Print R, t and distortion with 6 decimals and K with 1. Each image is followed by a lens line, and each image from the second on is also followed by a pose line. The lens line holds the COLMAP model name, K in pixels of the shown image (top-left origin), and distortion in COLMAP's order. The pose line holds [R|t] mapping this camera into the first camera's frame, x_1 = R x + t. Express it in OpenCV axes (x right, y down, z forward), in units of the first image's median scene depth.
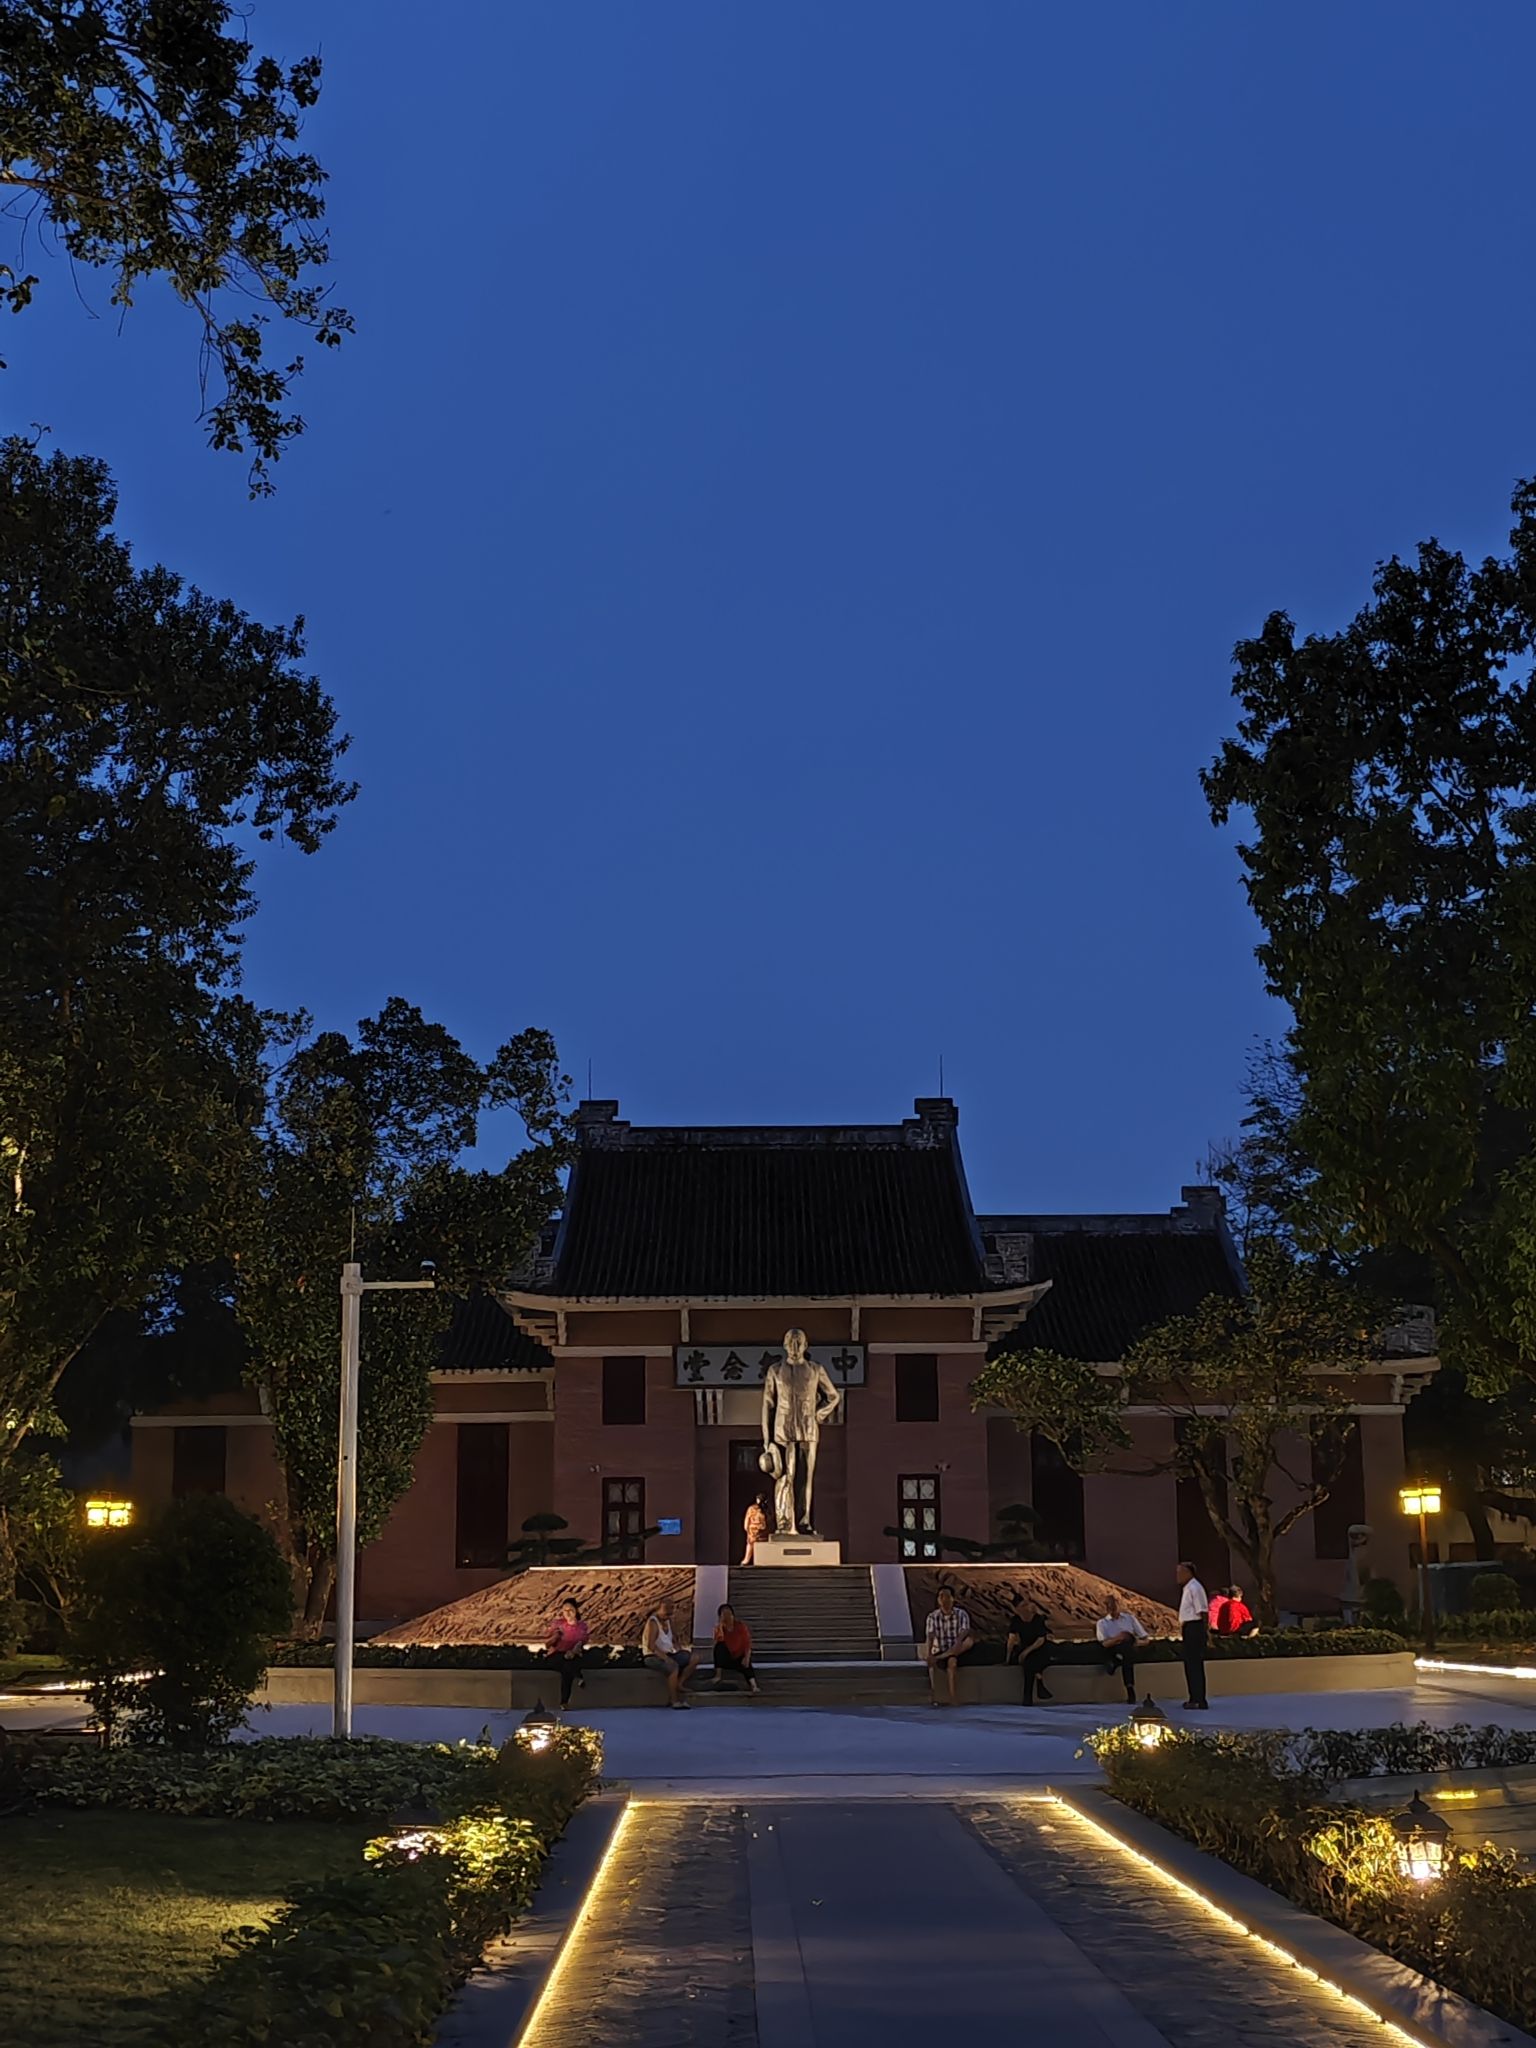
lens RADIAL K [[2905.1, 0, 763.9], [0, 2905.1, 1026.6], [0, 0, 1]] dist [0.044841, 0.000000]
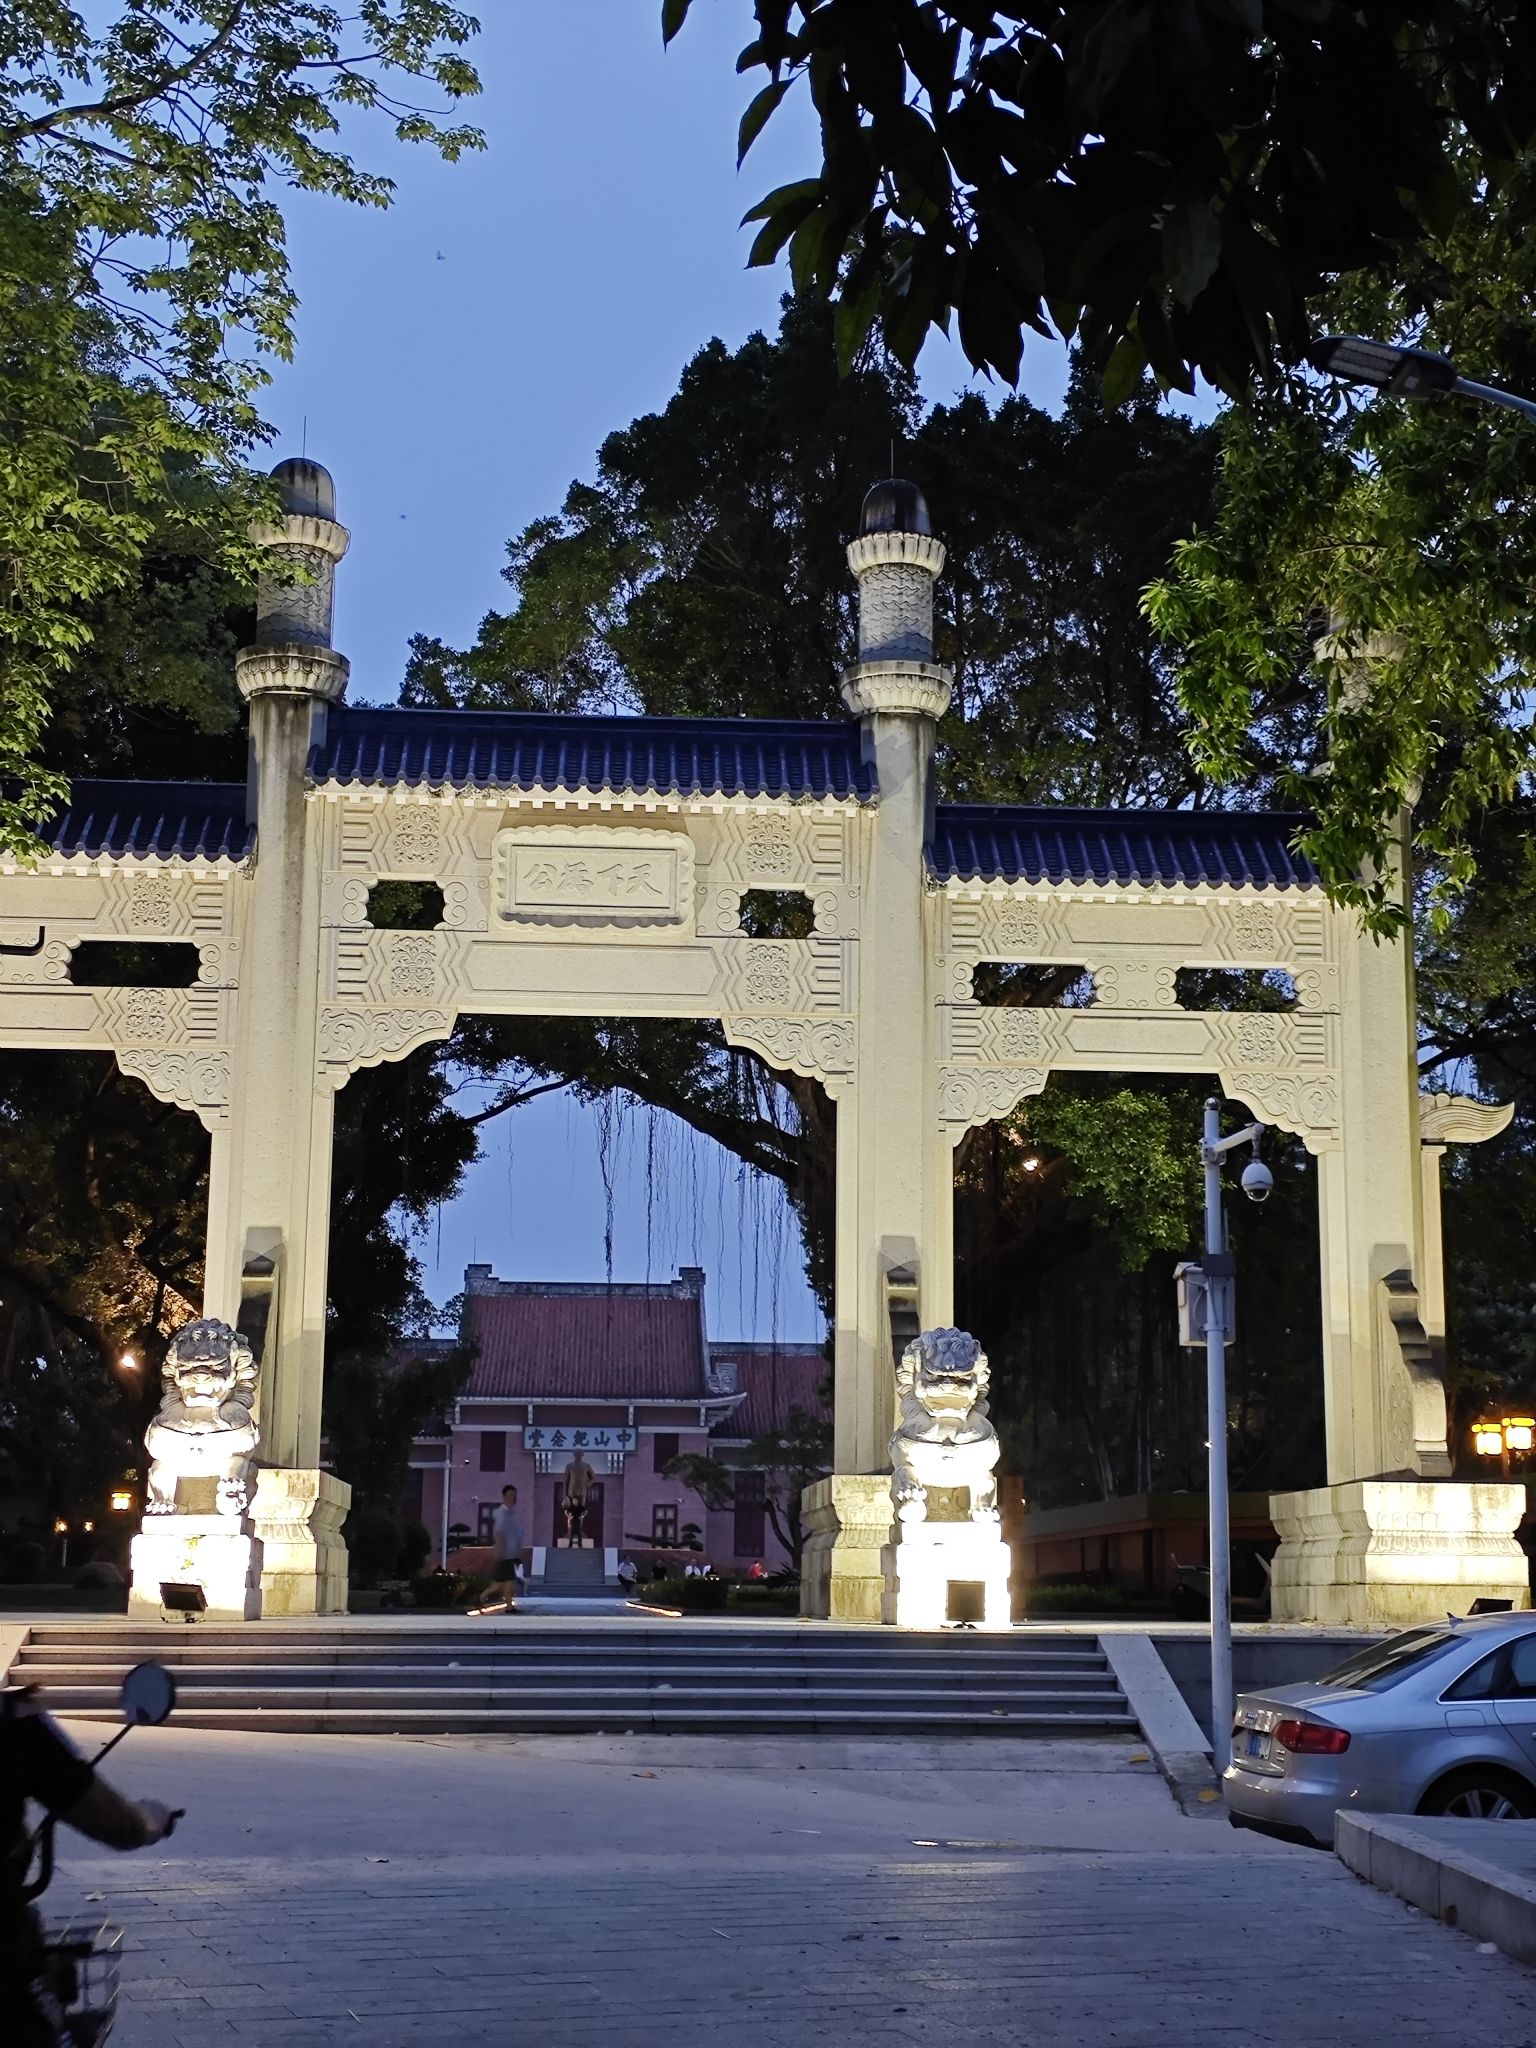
lens RADIAL K [[2905.1, 0, 771.4], [0, 2905.1, 1018.3], [0, 0, 1]] dist [0.044841, 0.000000]
pose [[0.998122, 0.028478, 0.054242, 0.014484], [-0.028074, 0.999572, -0.008192, -0.116804], [-0.054452, 0.006653, 0.998494, -0.695916]]
